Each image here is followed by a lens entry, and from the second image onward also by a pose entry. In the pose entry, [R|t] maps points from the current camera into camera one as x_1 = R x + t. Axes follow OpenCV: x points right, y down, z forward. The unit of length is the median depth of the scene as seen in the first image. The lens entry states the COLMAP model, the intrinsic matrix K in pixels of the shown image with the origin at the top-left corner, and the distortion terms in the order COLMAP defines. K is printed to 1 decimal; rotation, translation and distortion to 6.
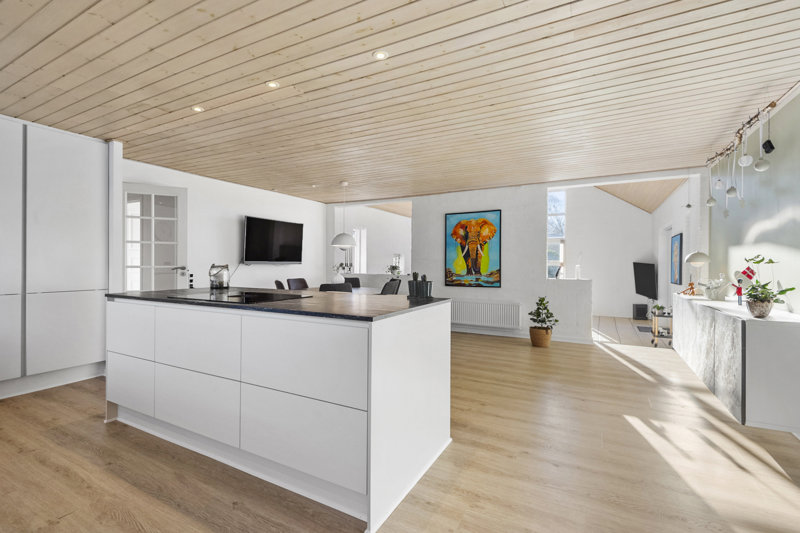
lens RADIAL K [[357.6, 0, 400.0], [0, 357.6, 266.5], [0, 0, 1]] dist [0.024581, -0.013737]
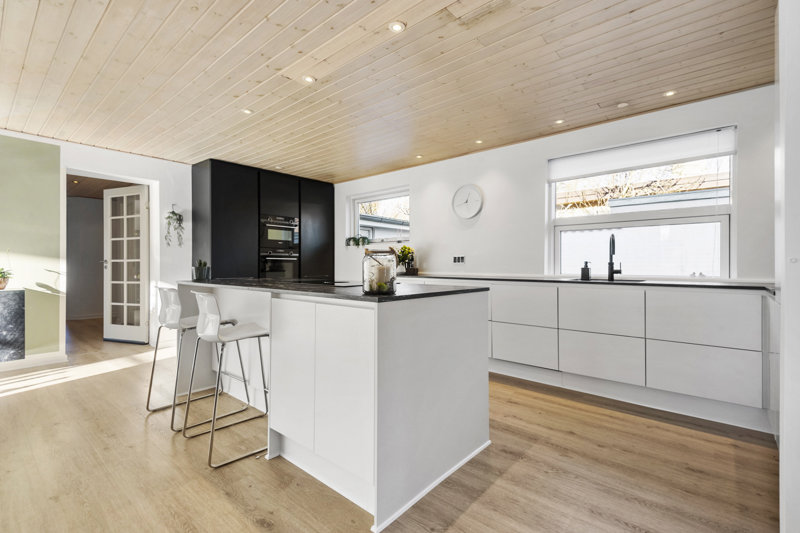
lens RADIAL K [[366.8, 0, 400.0], [0, 366.8, 266.5], [0, 0, 1]] dist [0.013599, -0.000703]
pose [[-0.975882, -0.007730, 0.218164, -0.530592], [-0.004670, 0.999883, 0.014539, 0.010696], [-0.218251, 0.013169, -0.975804, 1.240325]]
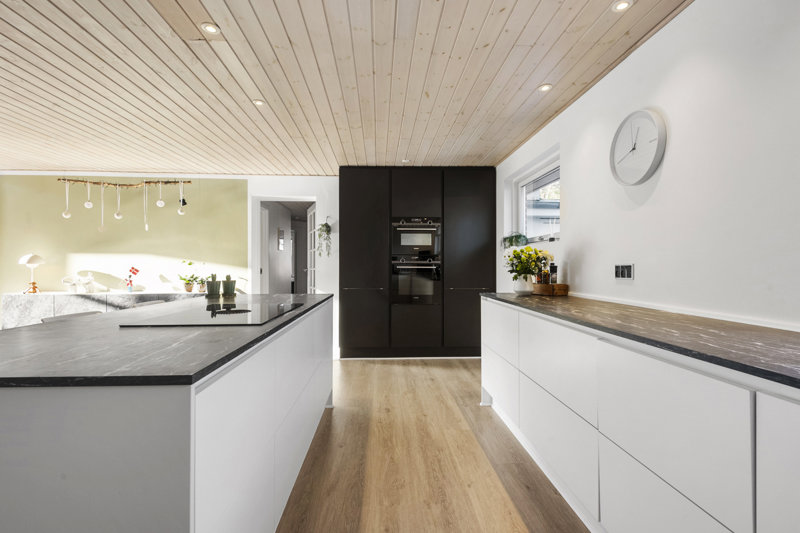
lens RADIAL K [[366.8, 0, 400.0], [0, 366.8, 266.5], [0, 0, 1]] dist [0.013599, -0.000703]
pose [[-0.521586, -0.005058, 0.853184, -0.757497], [0.004140, 0.999956, 0.008459, -0.008547], [-0.853189, 0.007945, -0.521542, 0.666720]]
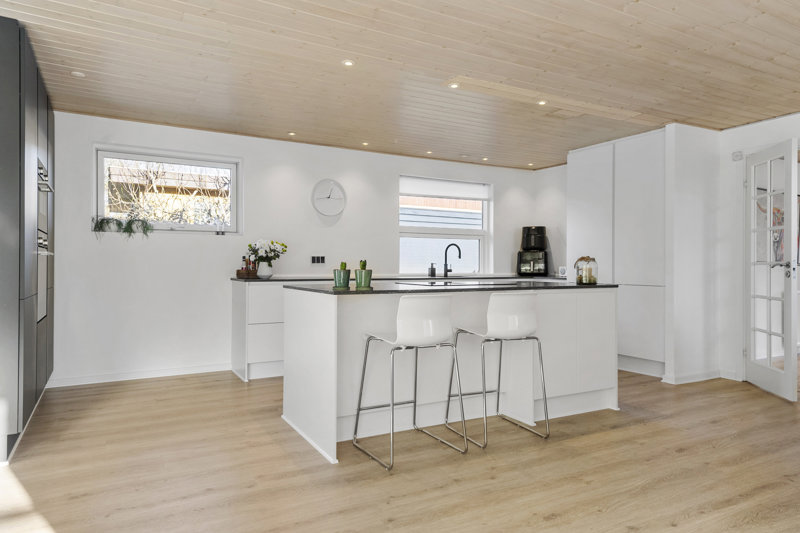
lens RADIAL K [[518.0, 0, 400.0], [0, 518.0, 266.5], [0, 0, 1]] dist [0.007650, 0.001645]
pose [[-0.530692, -0.004757, -0.847551, 0.638673], [-0.012838, 0.999915, 0.002426, 0.017430], [0.847468, 0.012169, -0.530708, 1.050998]]
